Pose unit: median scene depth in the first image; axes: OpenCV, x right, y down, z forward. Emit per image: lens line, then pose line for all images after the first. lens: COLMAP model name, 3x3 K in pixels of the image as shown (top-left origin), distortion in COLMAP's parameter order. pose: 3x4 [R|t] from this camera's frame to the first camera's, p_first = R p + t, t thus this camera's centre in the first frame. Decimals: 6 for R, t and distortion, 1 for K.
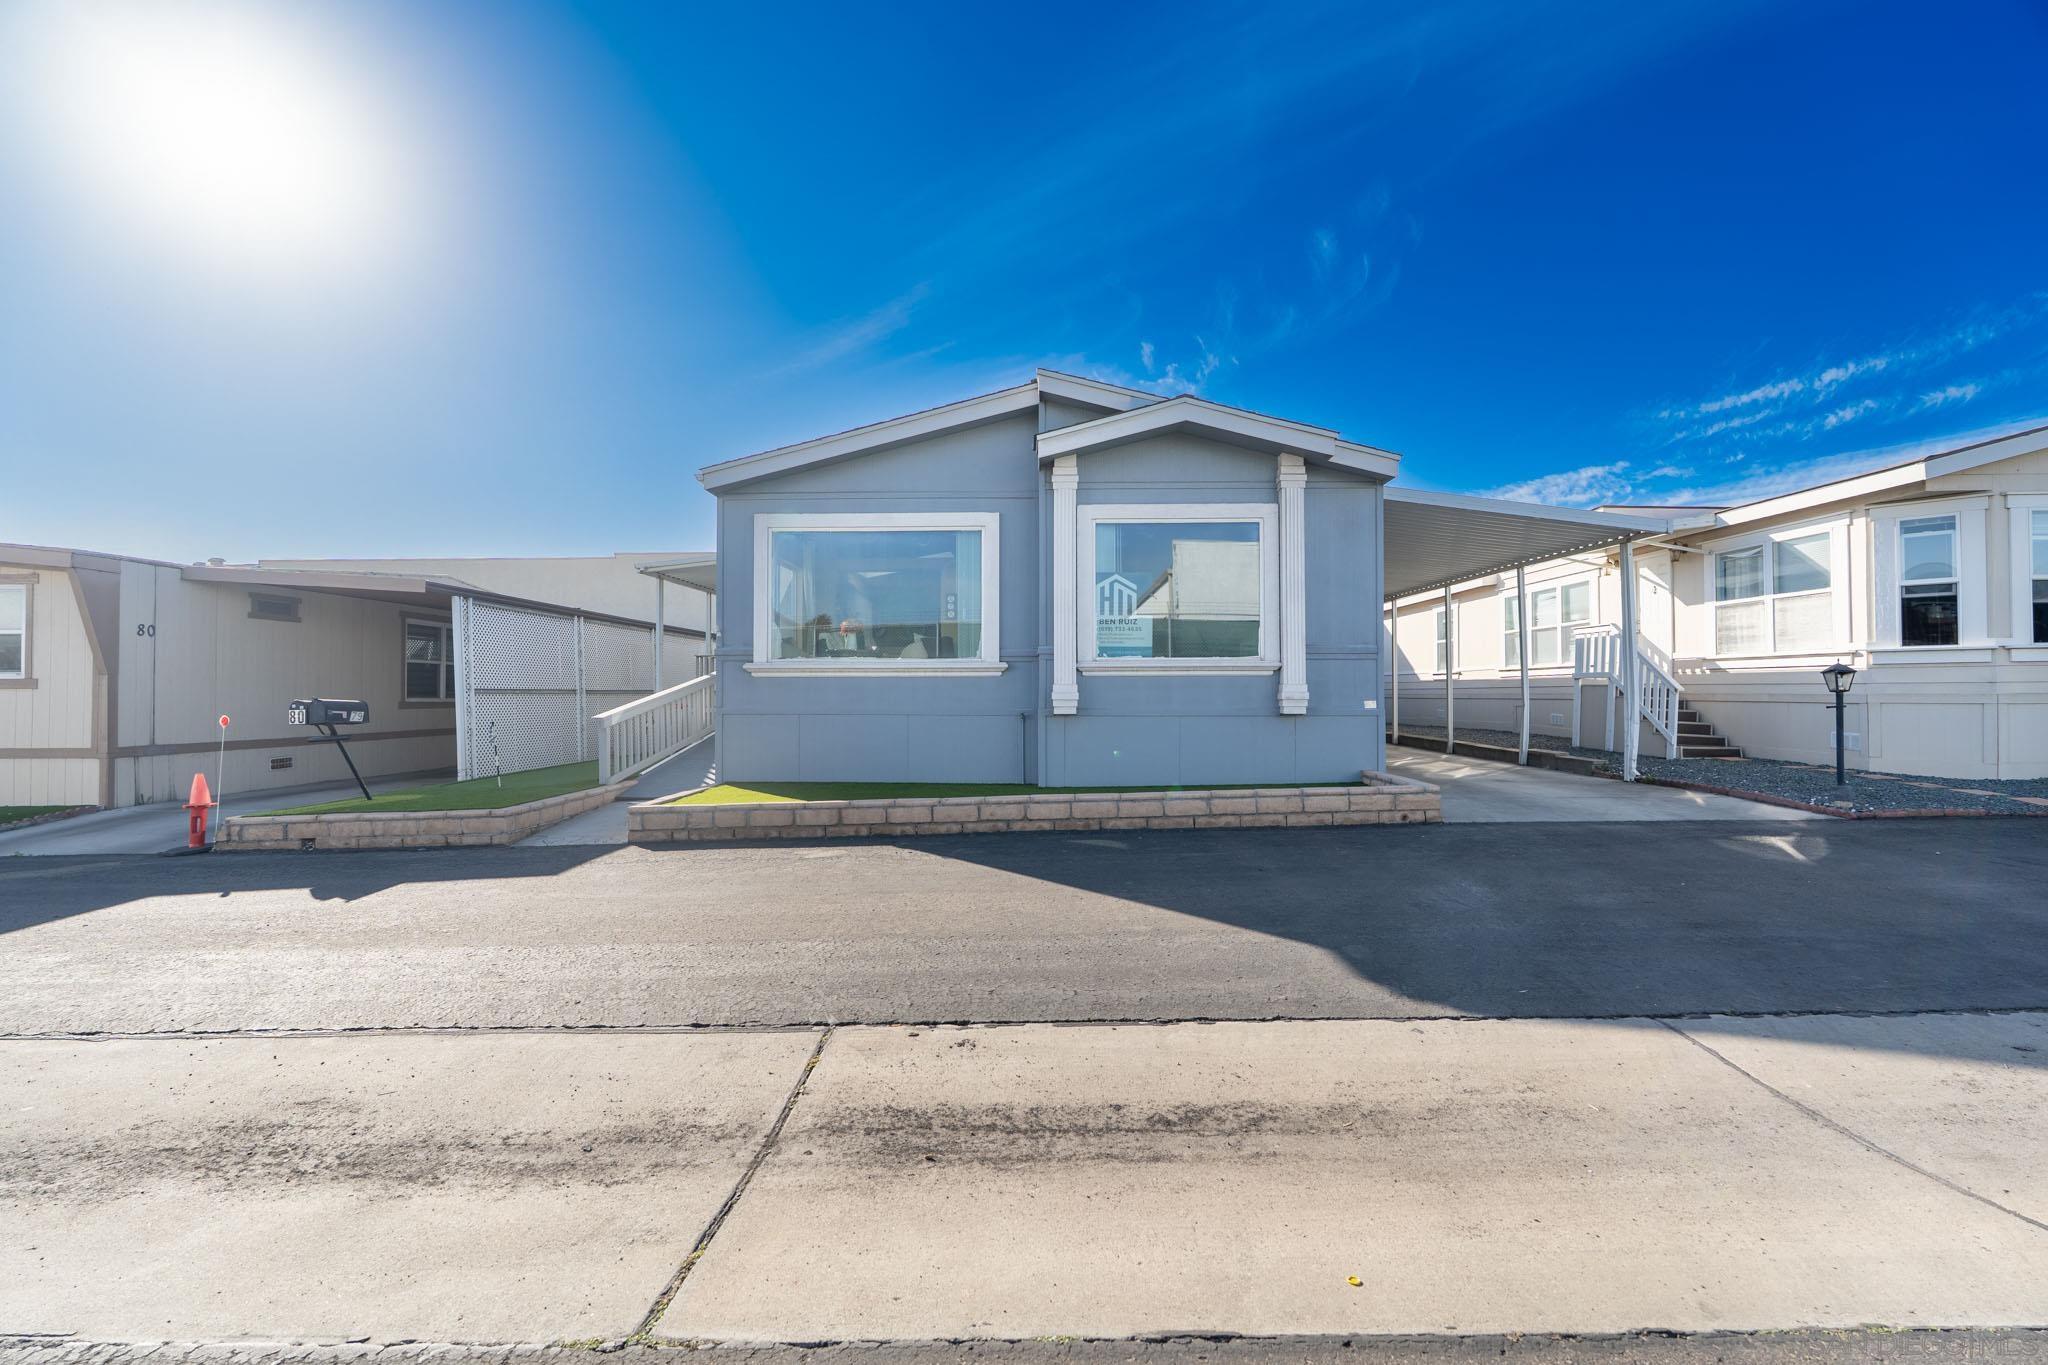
lens RADIAL K [[891.6, 0, 1033.0], [0, 891.6, 693.7], [0, 0, 1]] dist [-0.001752, -0.000081]
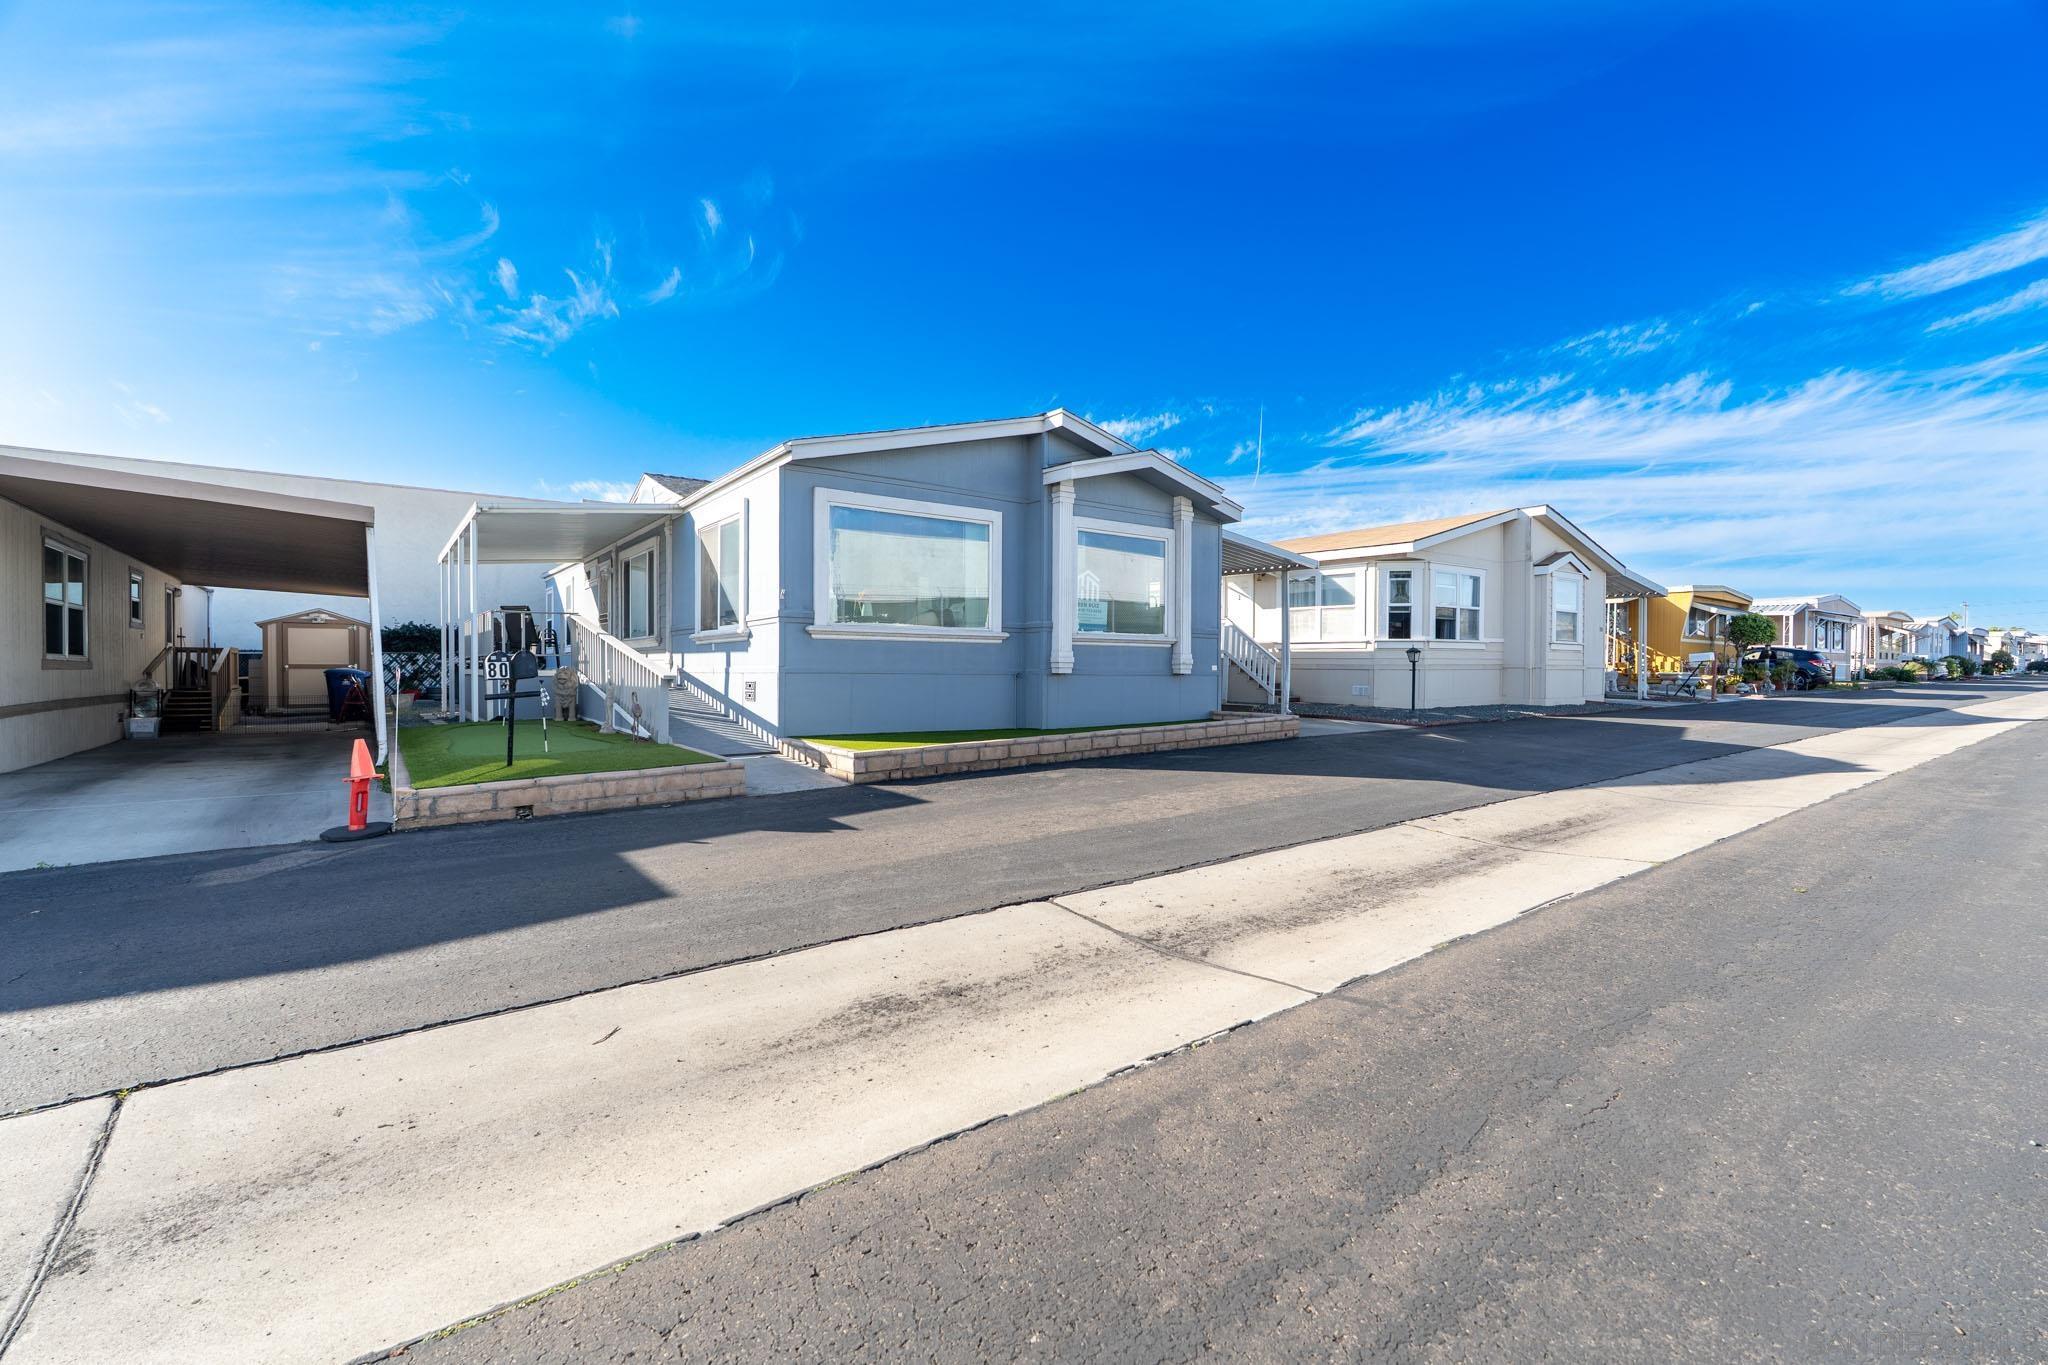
lens RADIAL K [[891.6, 0, 1024.9], [0, 891.6, 671.5], [0, 0, 1]] dist [-0.001752, -0.000081]
pose [[0.795028, 0.004992, 0.606552, -0.817069], [-0.007551, 0.999970, 0.001668, 0.018537], [-0.606526, -0.005906, 0.795042, -0.017213]]
